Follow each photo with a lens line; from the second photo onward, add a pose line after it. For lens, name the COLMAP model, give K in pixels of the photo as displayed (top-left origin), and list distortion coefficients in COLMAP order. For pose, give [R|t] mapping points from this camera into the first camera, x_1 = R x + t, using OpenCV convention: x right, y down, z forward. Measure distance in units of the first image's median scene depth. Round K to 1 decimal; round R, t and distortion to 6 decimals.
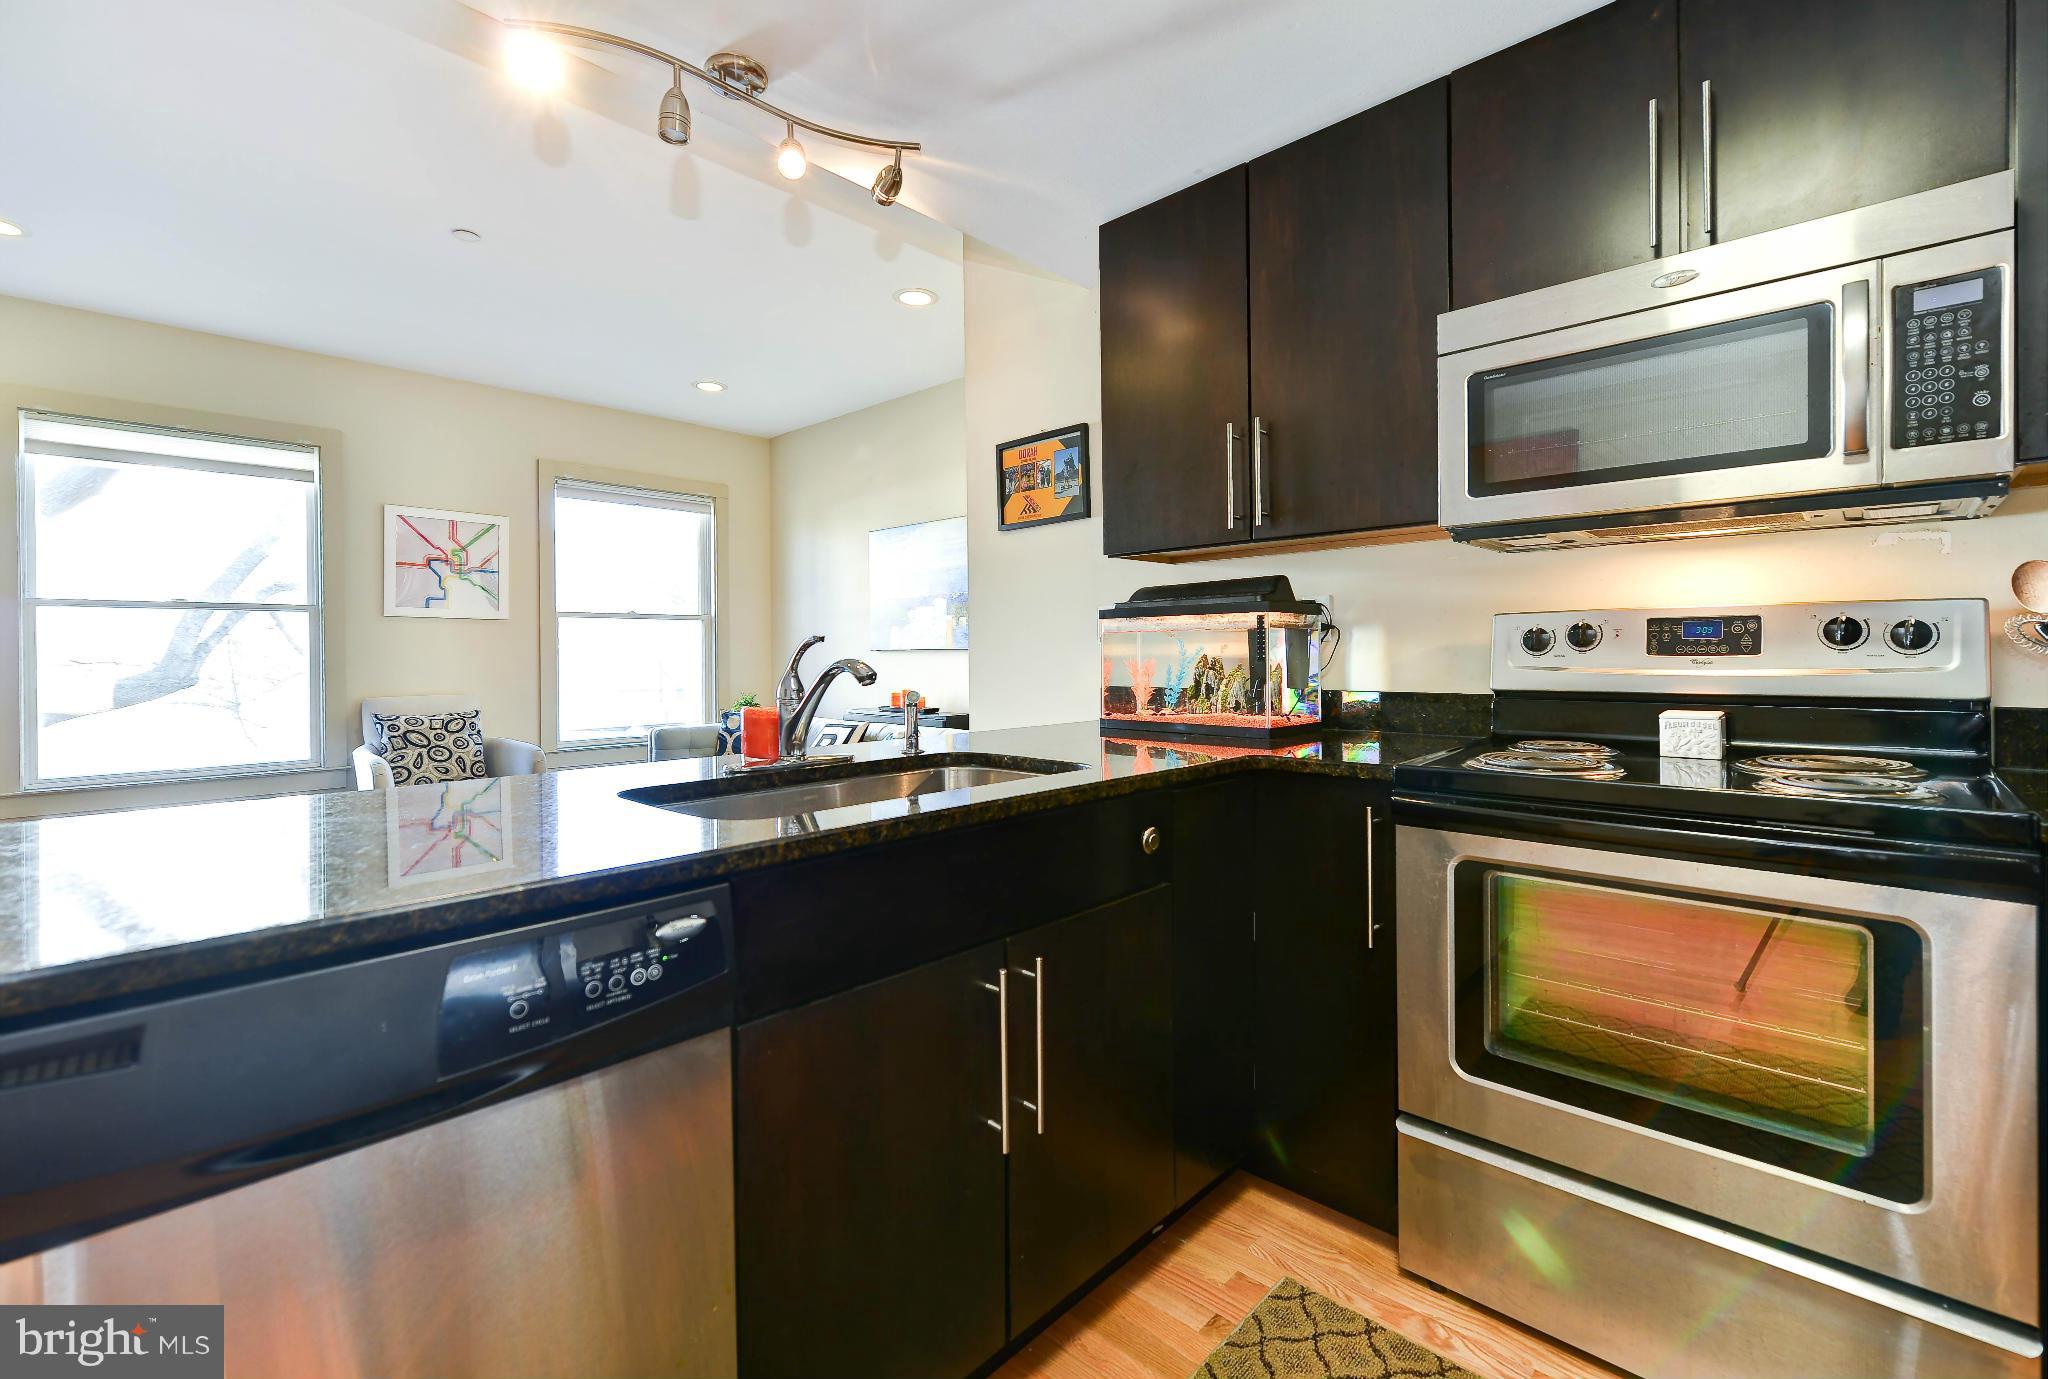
lens RADIAL K [[892.1, 0, 1032.7], [0, 892.1, 657.3], [0, 0, 1]] dist [0.002881, 0.000012]
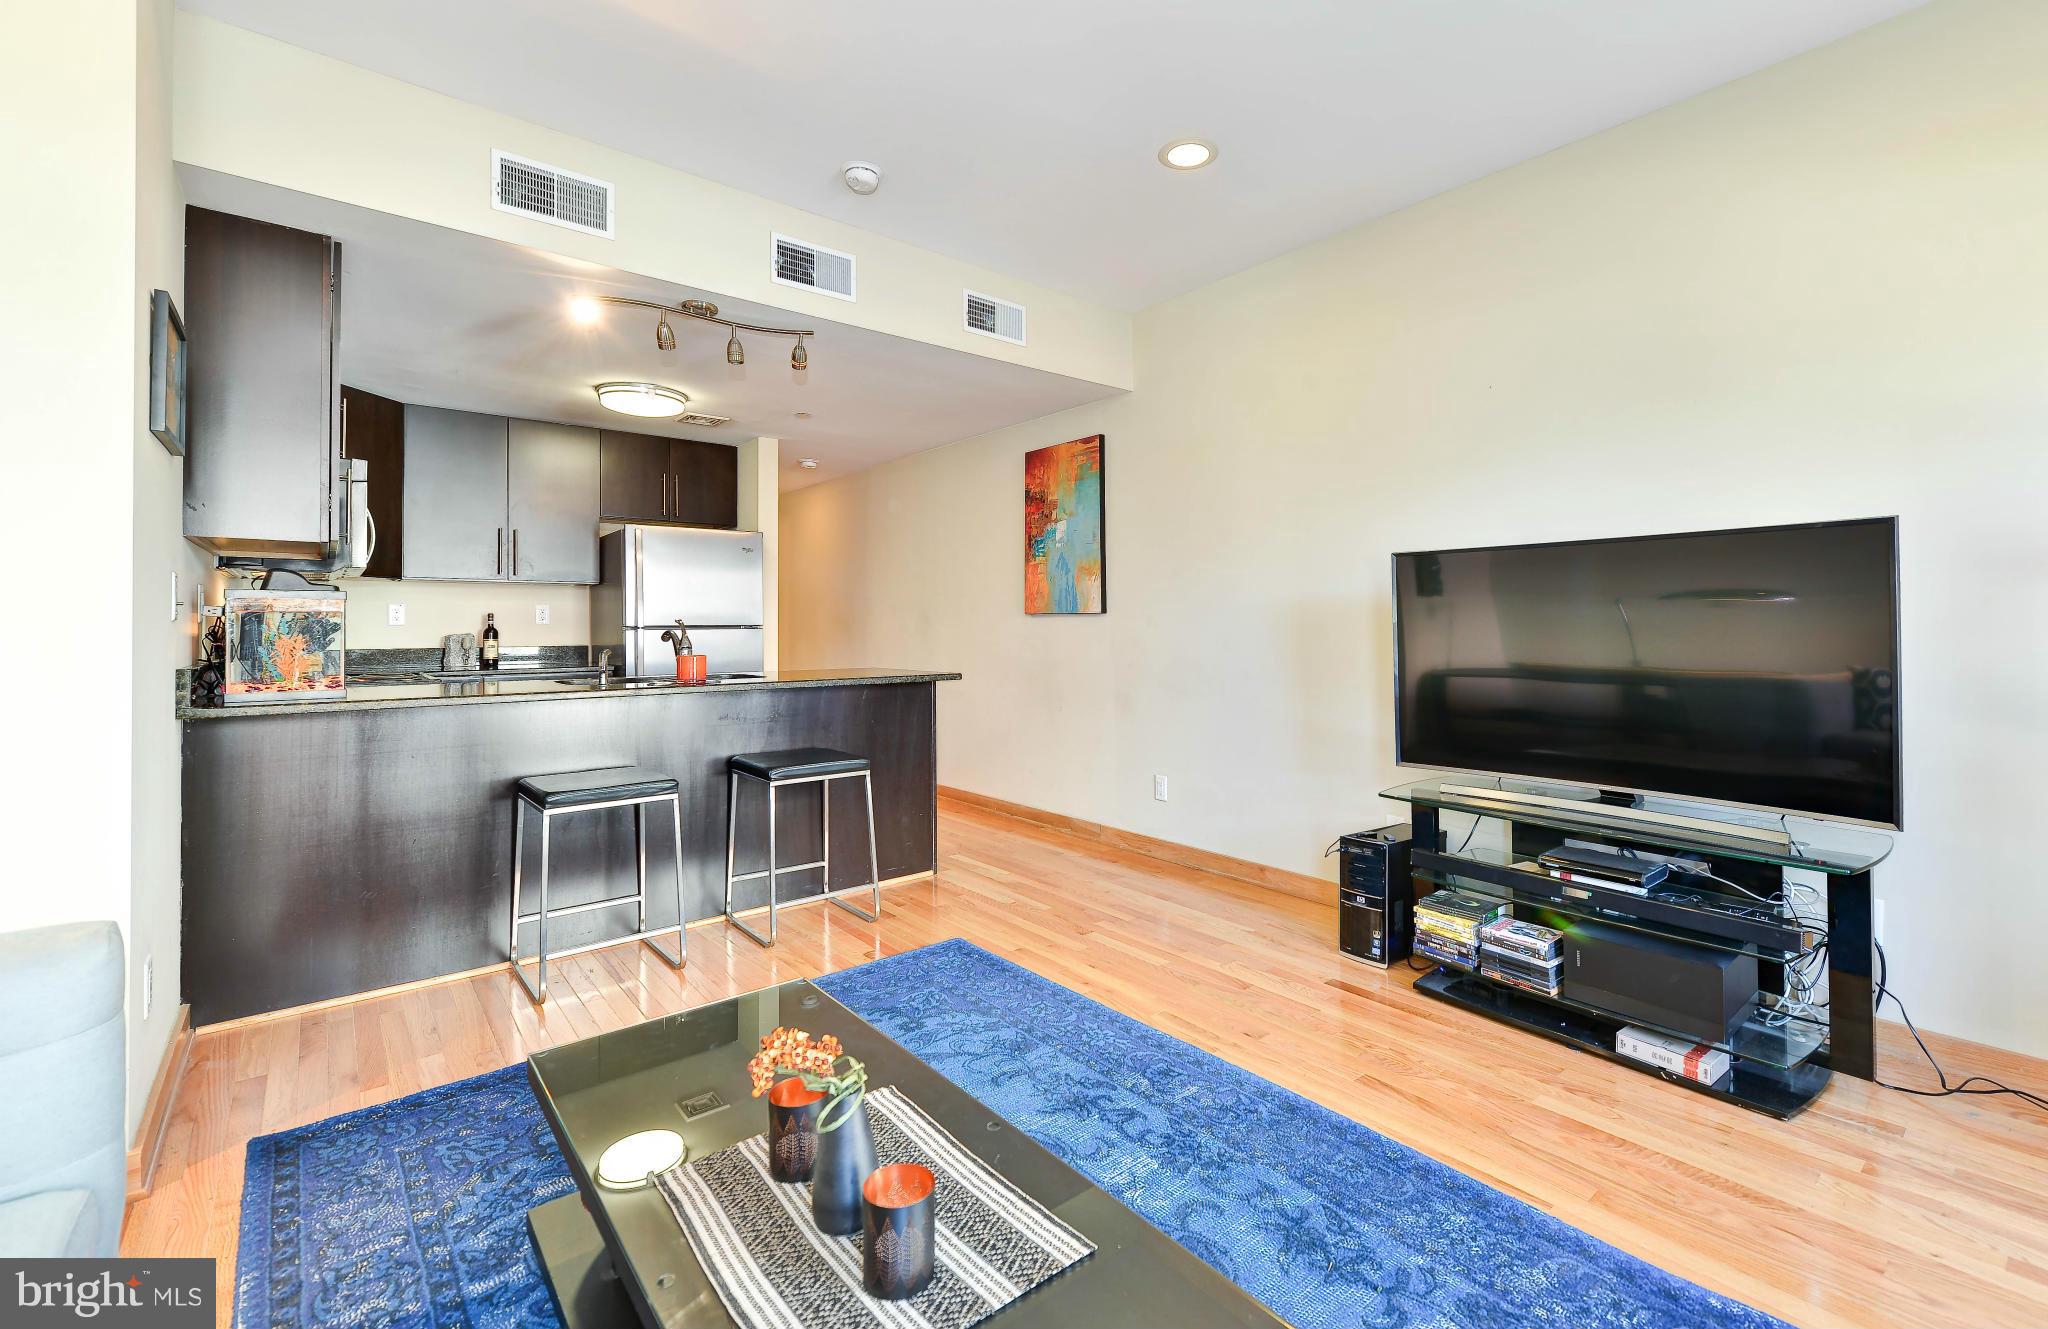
lens RADIAL K [[883.4, 0, 1077.8], [0, 883.4, 615.7], [0, 0, 1]] dist [0.000955, 0.000170]
pose [[-0.994696, 0.012222, 0.102132, -1.005806], [0.011336, 0.999893, -0.009249, -0.002979], [-0.102234, -0.008042, -0.994728, 2.140854]]
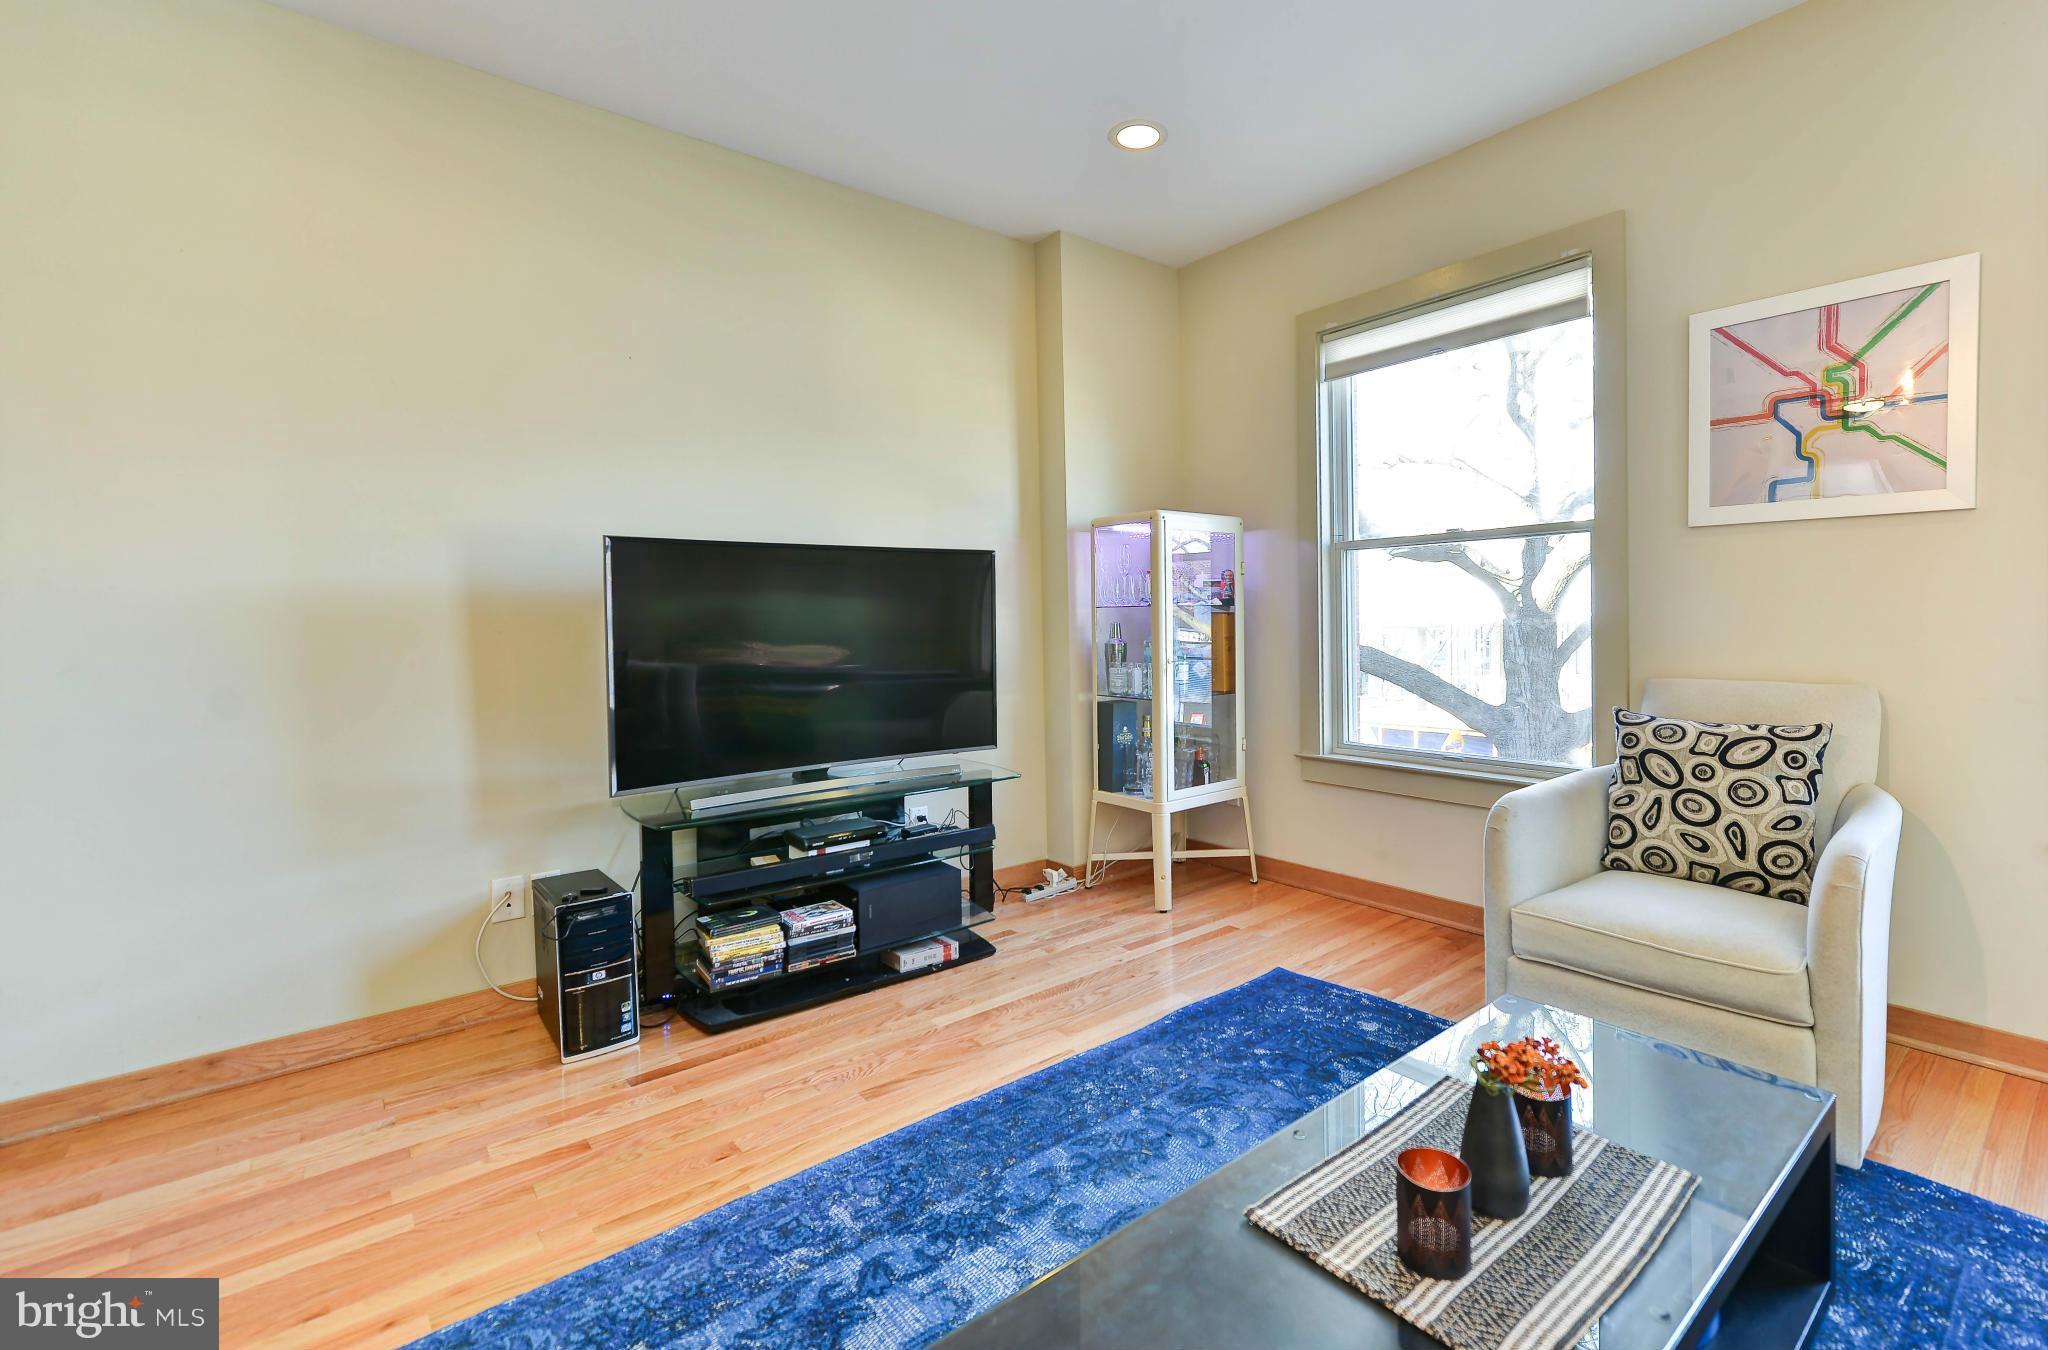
lens RADIAL K [[914.1, 0, 1116.3], [0, 914.1, 637.5], [0, 0, 1]] dist [0.001633, 0.000028]
pose [[-0.094763, 0.033410, -0.994939, -0.309718], [0.015509, 0.999365, 0.032082, -0.006064], [0.995379, -0.012390, -0.095221, 1.505924]]
